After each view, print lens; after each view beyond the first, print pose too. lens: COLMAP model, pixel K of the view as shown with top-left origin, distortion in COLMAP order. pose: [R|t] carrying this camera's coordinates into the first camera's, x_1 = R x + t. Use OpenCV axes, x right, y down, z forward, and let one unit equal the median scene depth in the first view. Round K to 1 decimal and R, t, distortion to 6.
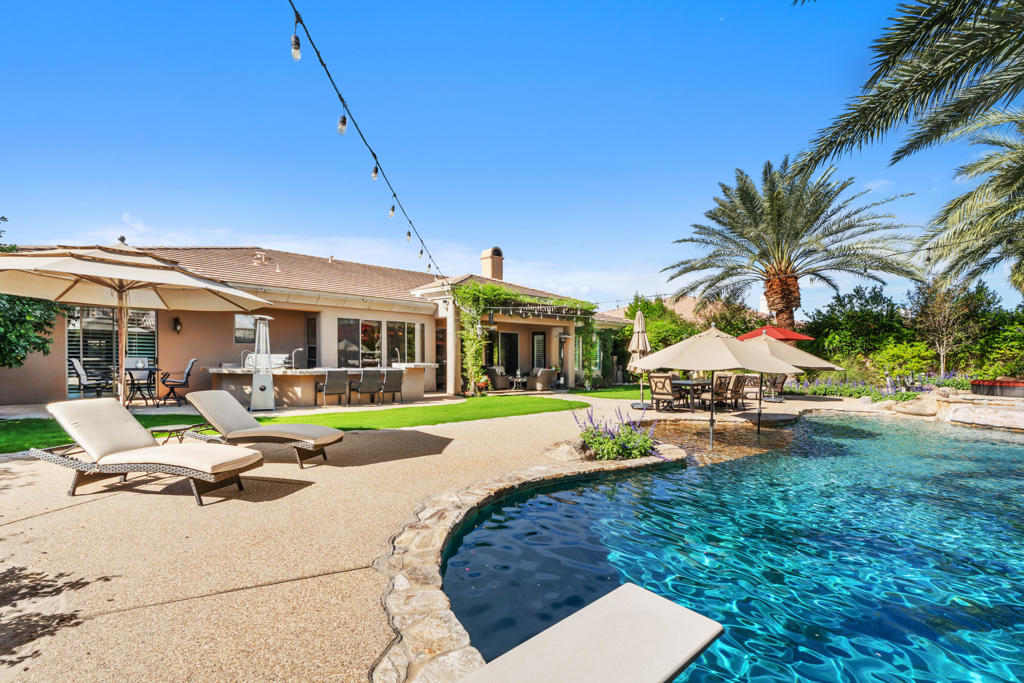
lens RADIAL K [[457.7, 0, 511.2], [0, 457.7, 346.8], [0, 0, 1]] dist [0.012314, 0.000176]
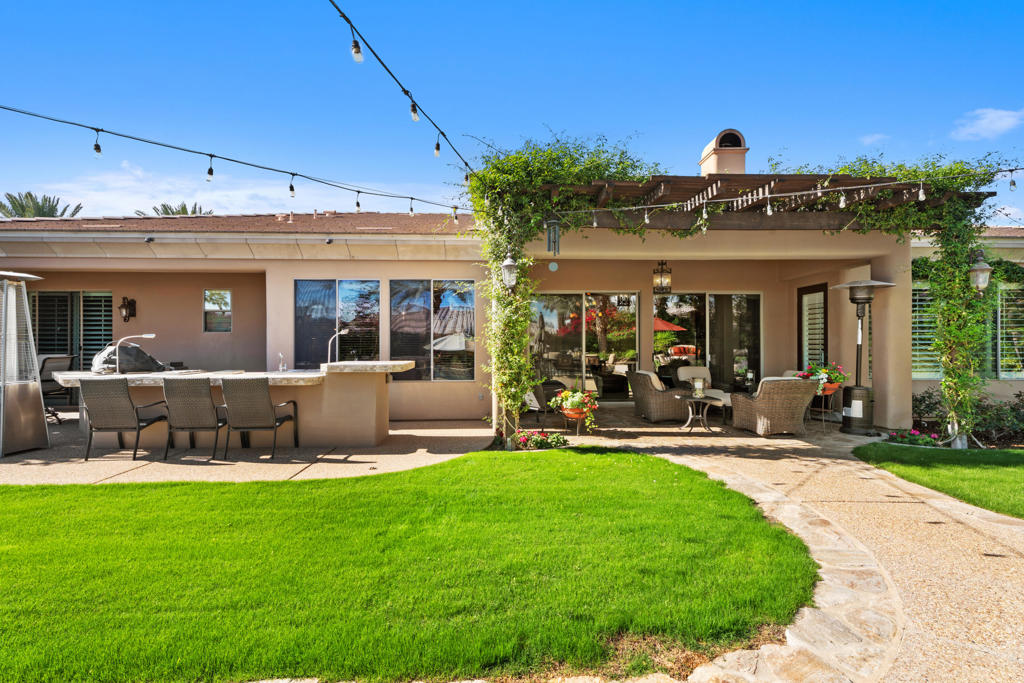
lens RADIAL K [[457.7, 0, 513.6], [0, 457.7, 341.3], [0, 0, 1]] dist [0.012314, 0.000176]
pose [[0.762845, -0.008587, -0.646524, 0.139600], [0.021811, 0.999684, 0.012457, 0.008837], [0.646213, -0.023604, 0.762792, 0.541595]]
